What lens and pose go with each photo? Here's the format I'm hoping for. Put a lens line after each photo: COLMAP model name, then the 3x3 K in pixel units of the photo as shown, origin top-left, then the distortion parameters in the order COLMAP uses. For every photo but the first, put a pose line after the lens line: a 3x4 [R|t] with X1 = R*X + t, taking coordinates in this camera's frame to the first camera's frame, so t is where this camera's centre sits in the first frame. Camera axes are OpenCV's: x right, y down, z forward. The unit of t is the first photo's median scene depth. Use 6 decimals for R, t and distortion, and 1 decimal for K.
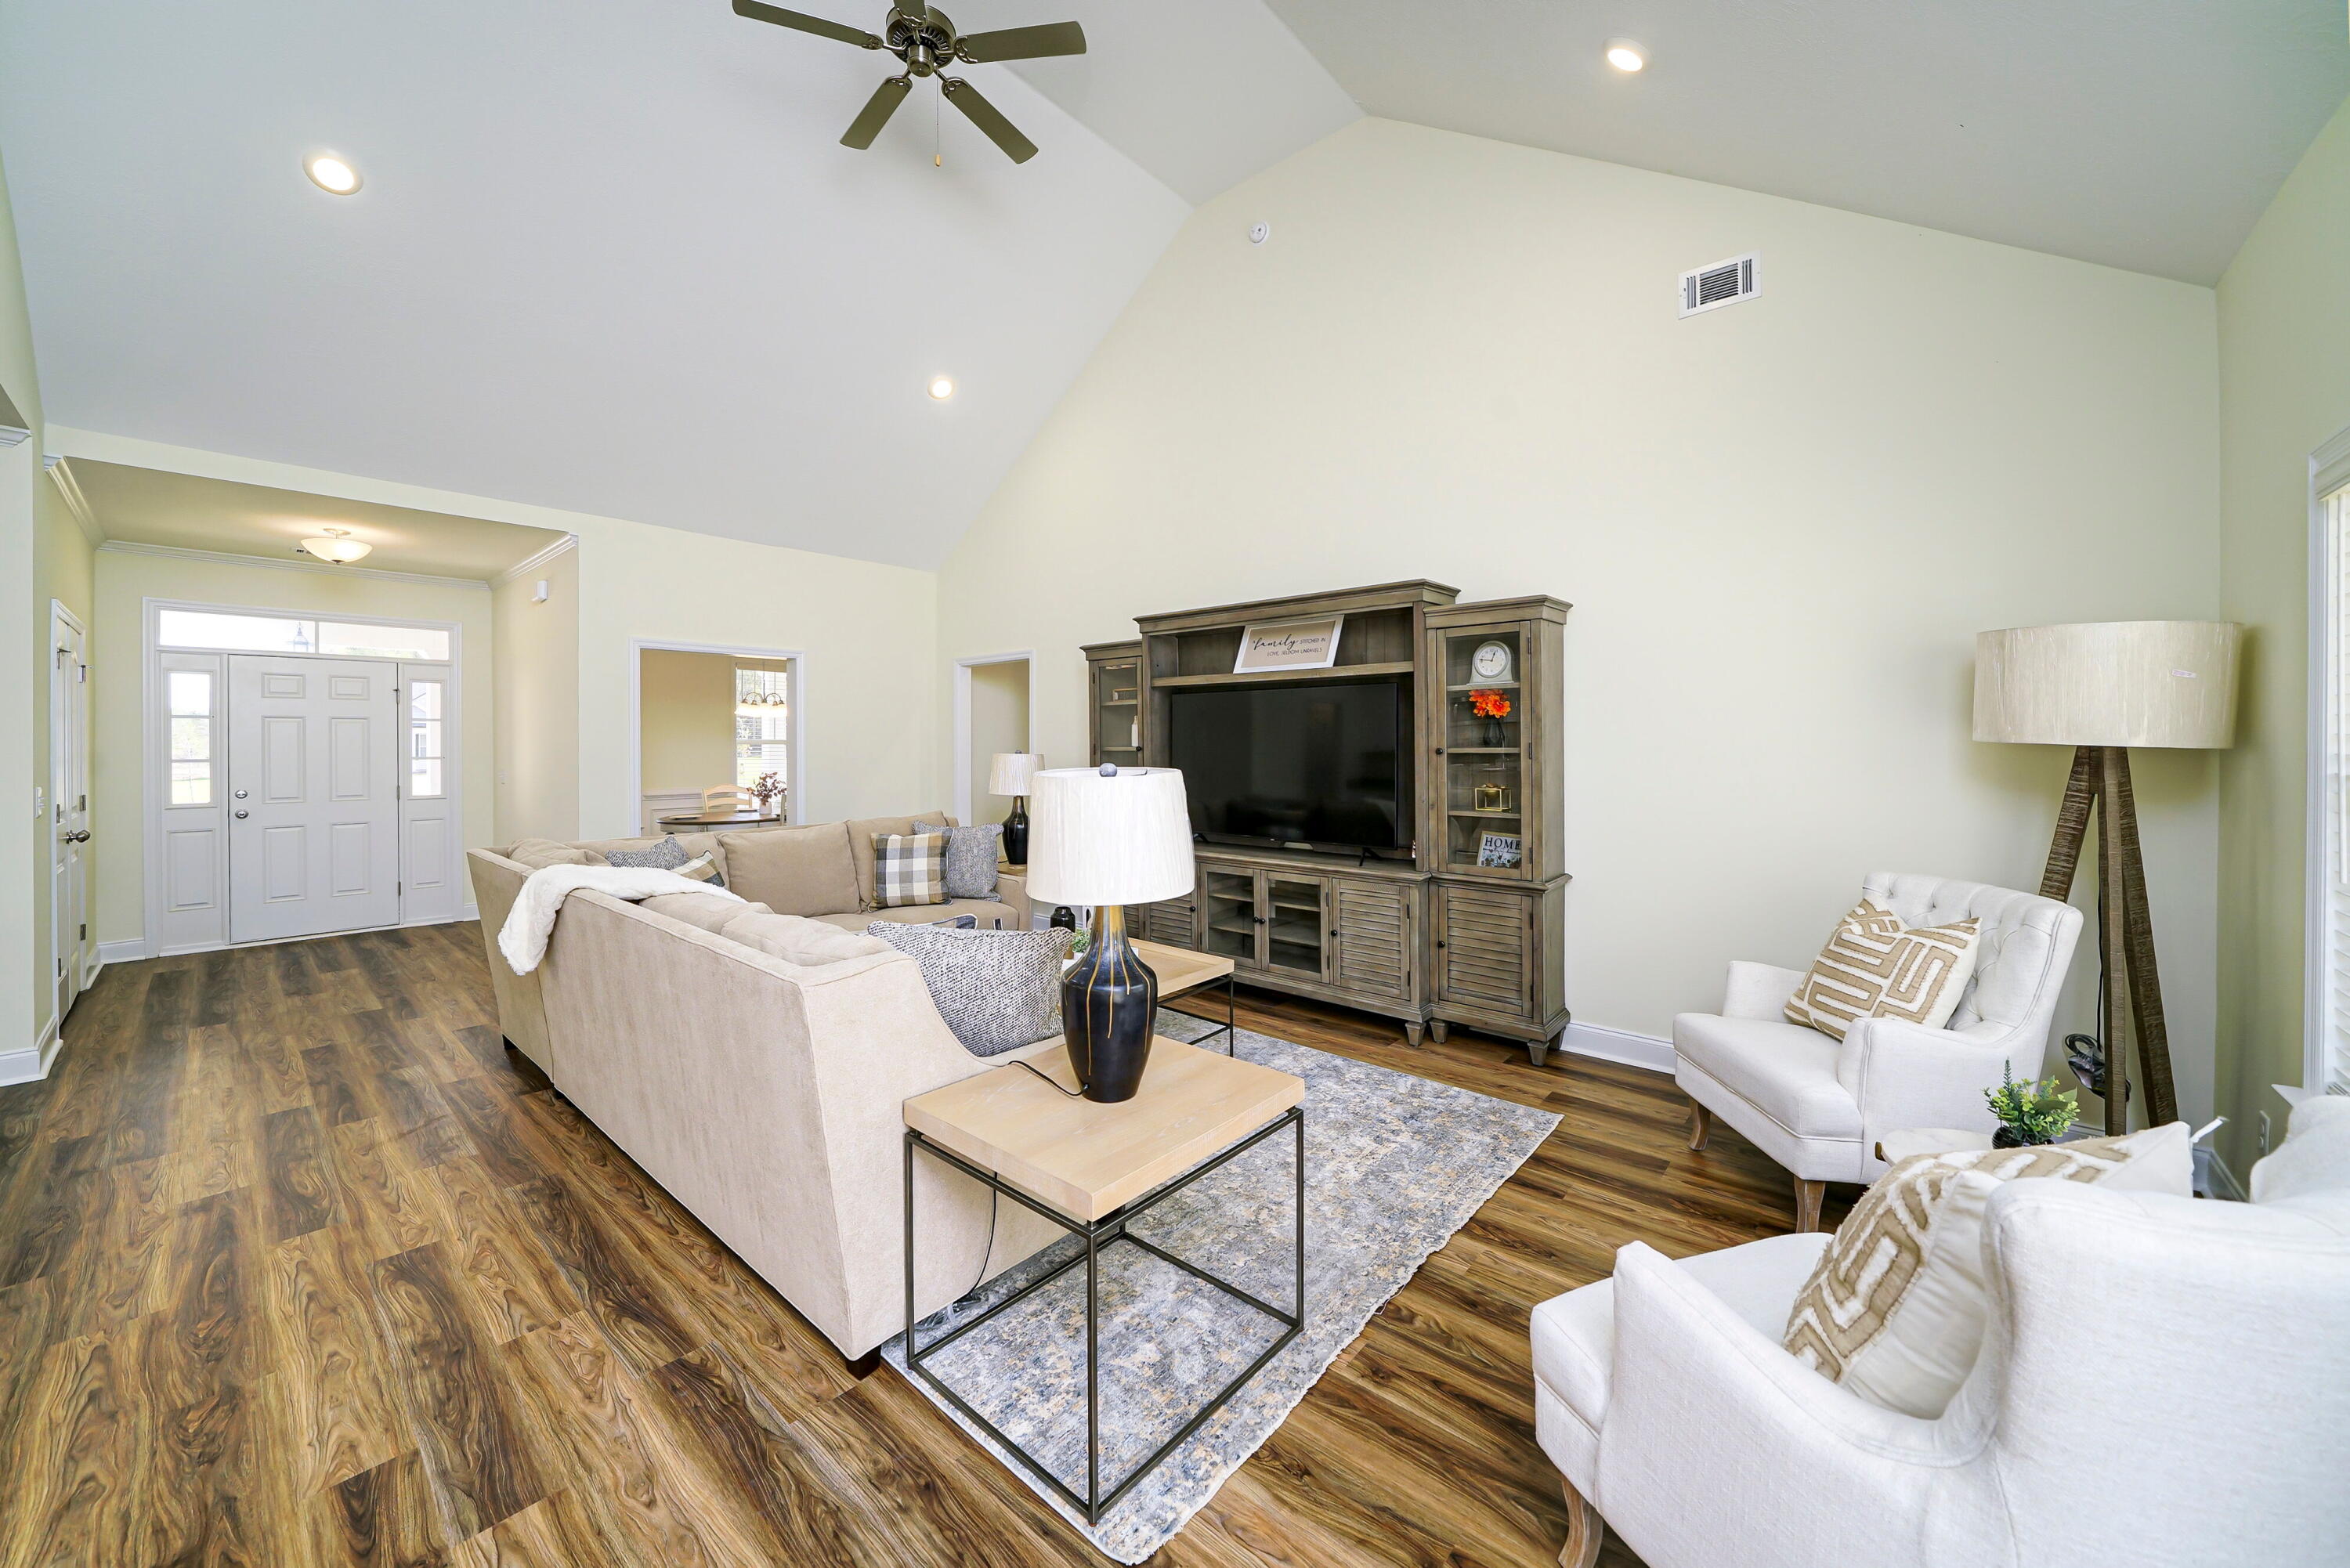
lens RADIAL K [[874.2, 0, 1170.5], [0, 874.2, 747.0], [0, 0, 1]] dist [-0.024412, 0.005961]
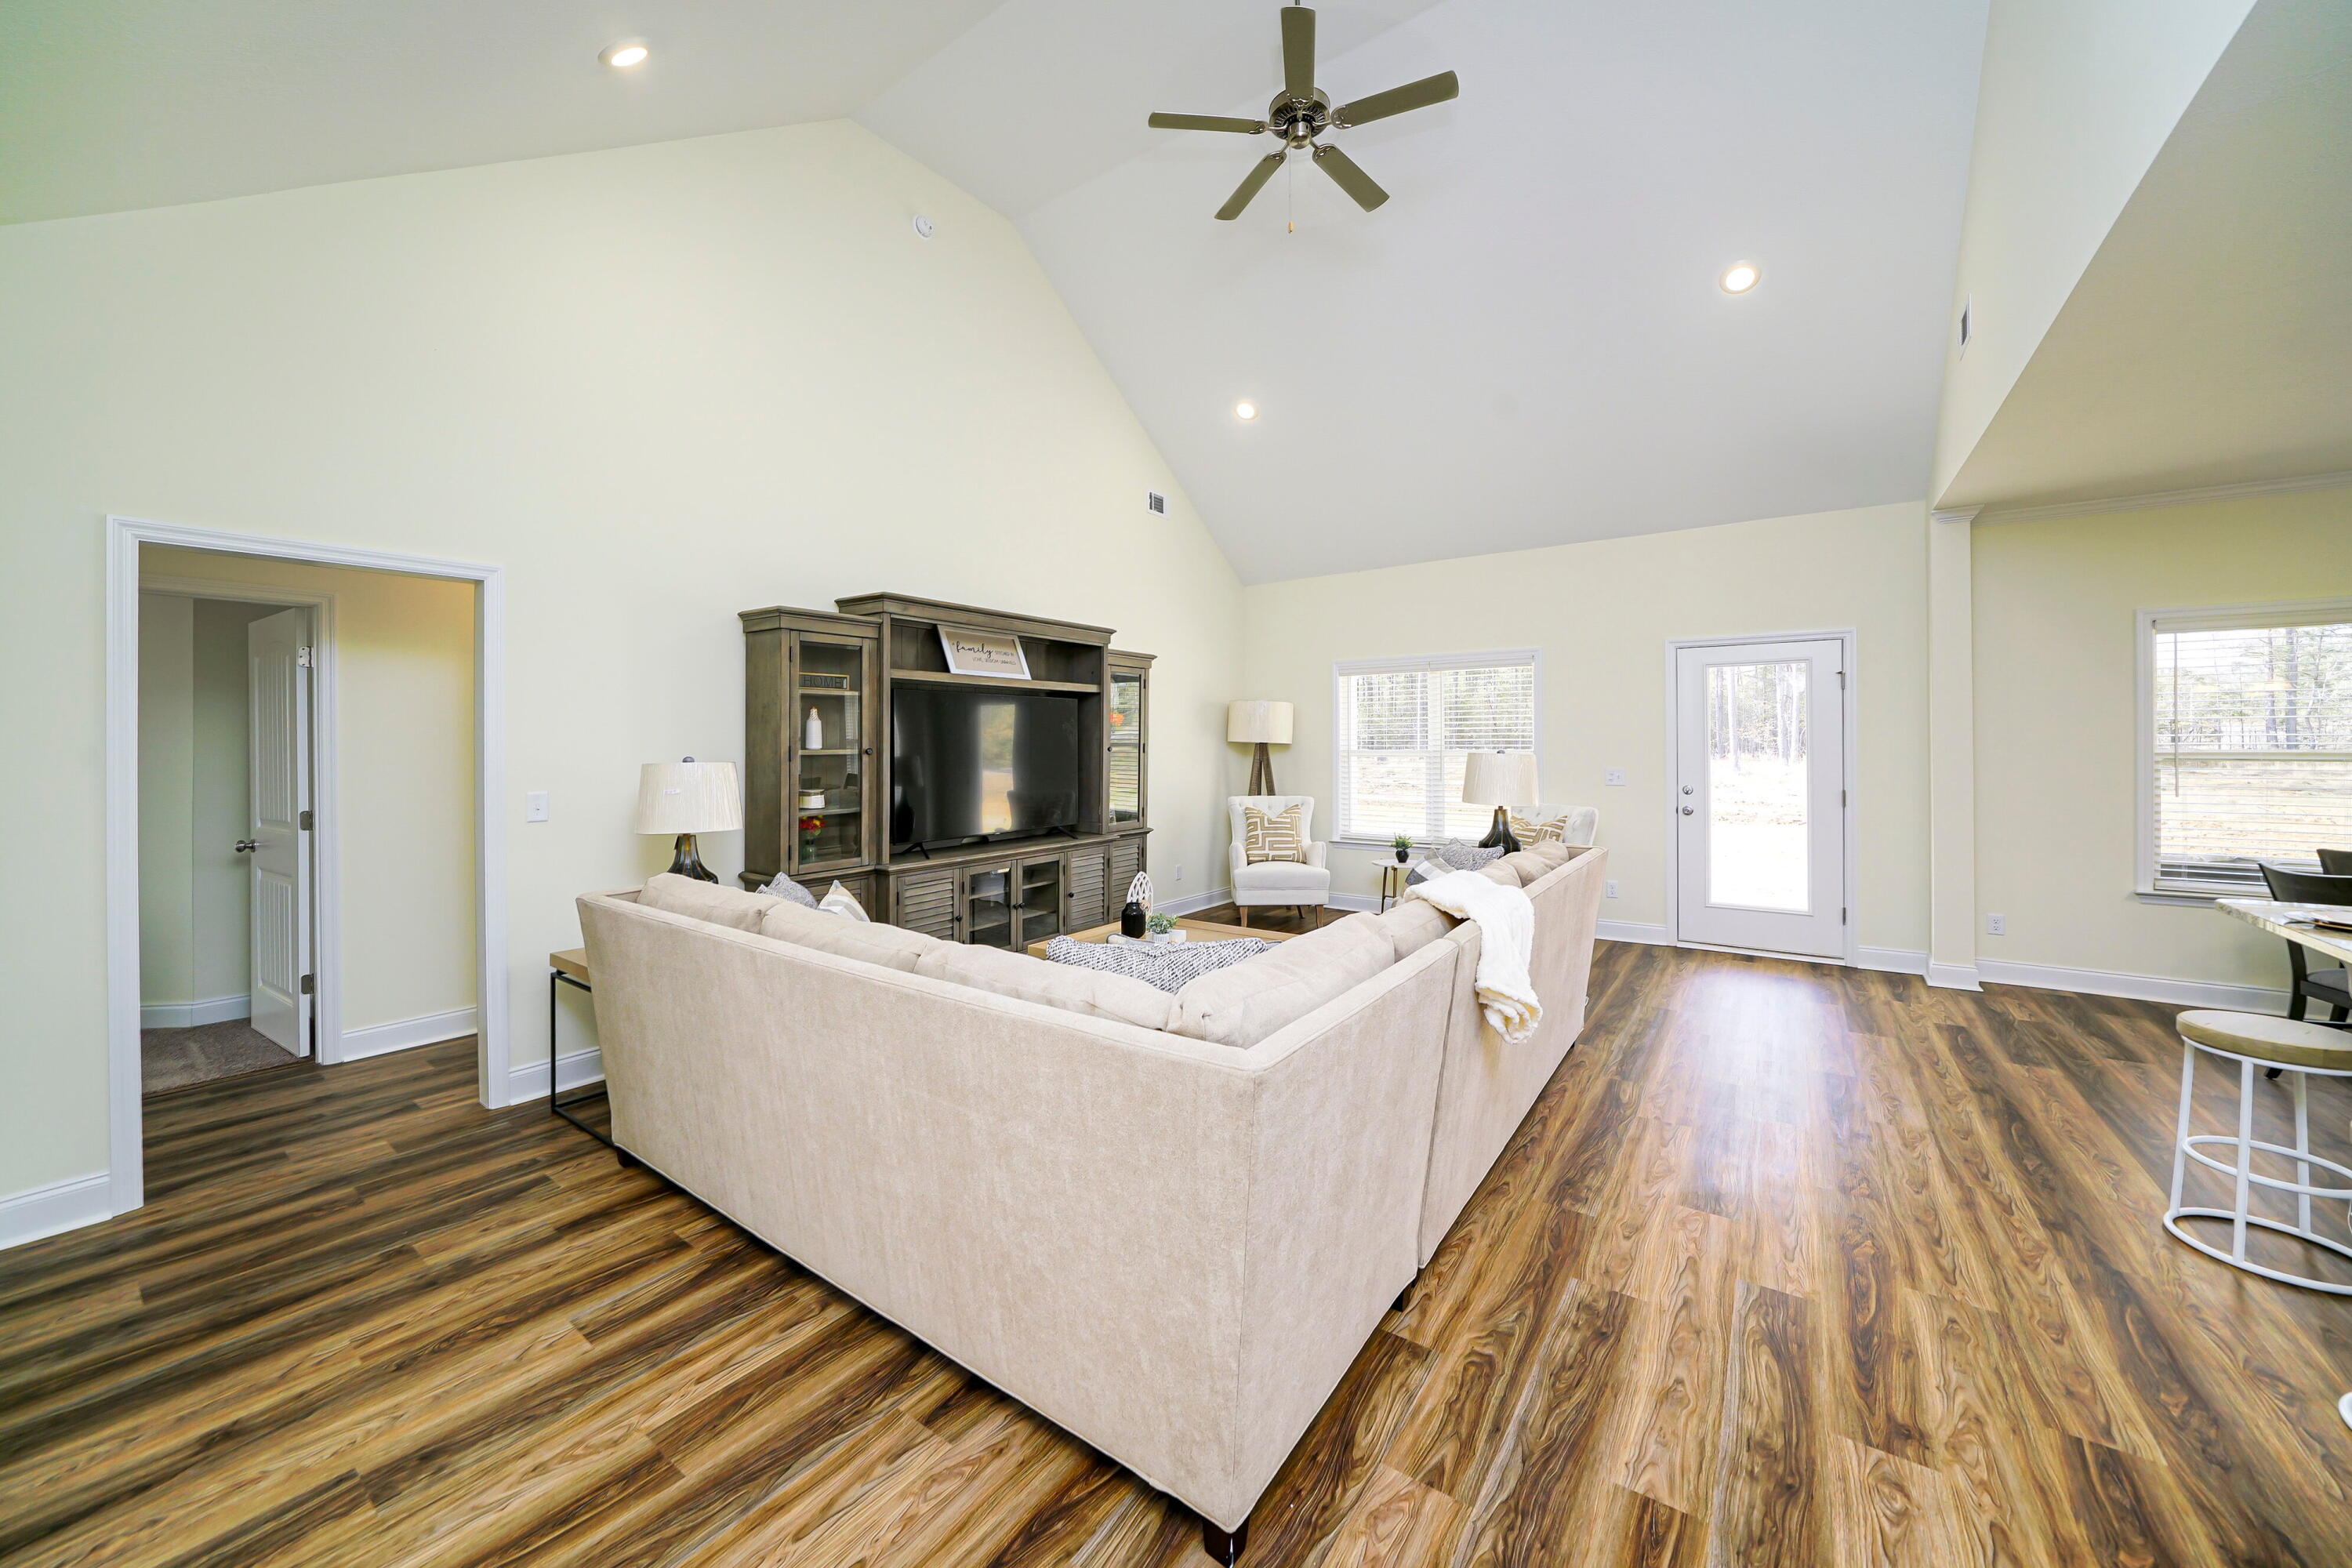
lens RADIAL K [[838.0, 0, 1172.2], [0, 838.0, 742.0], [0, 0, 1]] dist [0.000731, 0.000056]
pose [[-0.090335, 0.000151, 0.995911, -1.531723], [0.008338, 0.999965, 0.000604, -0.009172], [-0.995877, 0.008359, -0.090333, 1.431193]]
